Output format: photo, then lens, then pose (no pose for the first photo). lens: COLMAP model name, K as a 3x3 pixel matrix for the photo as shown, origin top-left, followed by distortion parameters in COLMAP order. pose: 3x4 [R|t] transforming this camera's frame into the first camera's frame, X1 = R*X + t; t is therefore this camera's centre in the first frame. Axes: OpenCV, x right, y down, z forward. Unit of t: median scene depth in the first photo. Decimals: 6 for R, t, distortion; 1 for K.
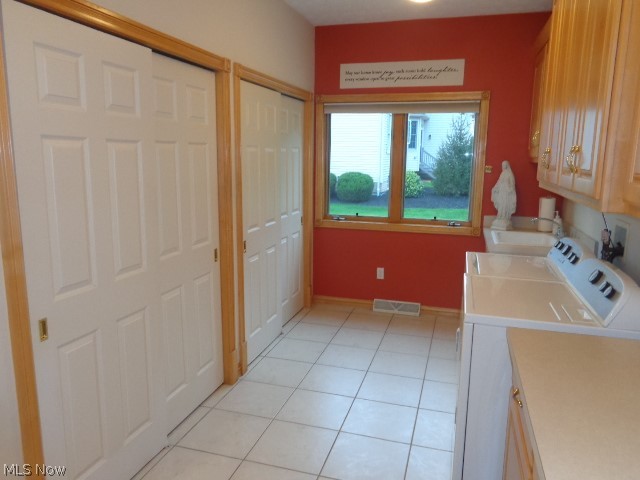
lens RADIAL K [[481.5, 0, 321.3], [0, 481.5, 238.4], [0, 0, 1]] dist [-0.003139, 0.003517]
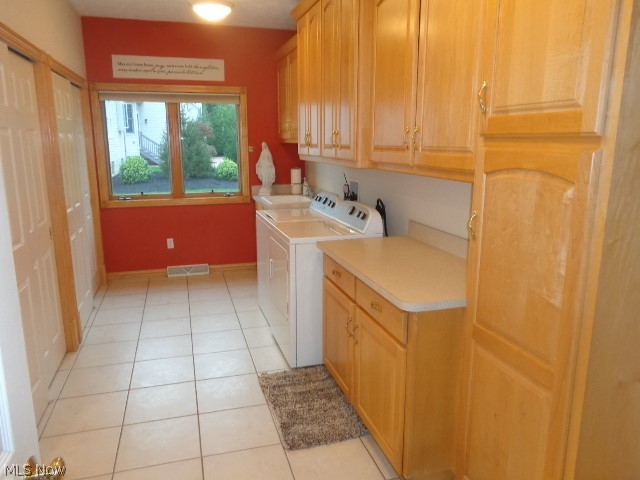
lens RADIAL K [[481.5, 0, 321.3], [0, 481.5, 238.4], [0, 0, 1]] dist [-0.003139, 0.003517]
pose [[0.837029, -0.123603, 0.533015, -0.197220], [0.106734, 0.992321, 0.062502, 0.029556], [-0.536647, 0.004575, 0.843794, -0.164039]]
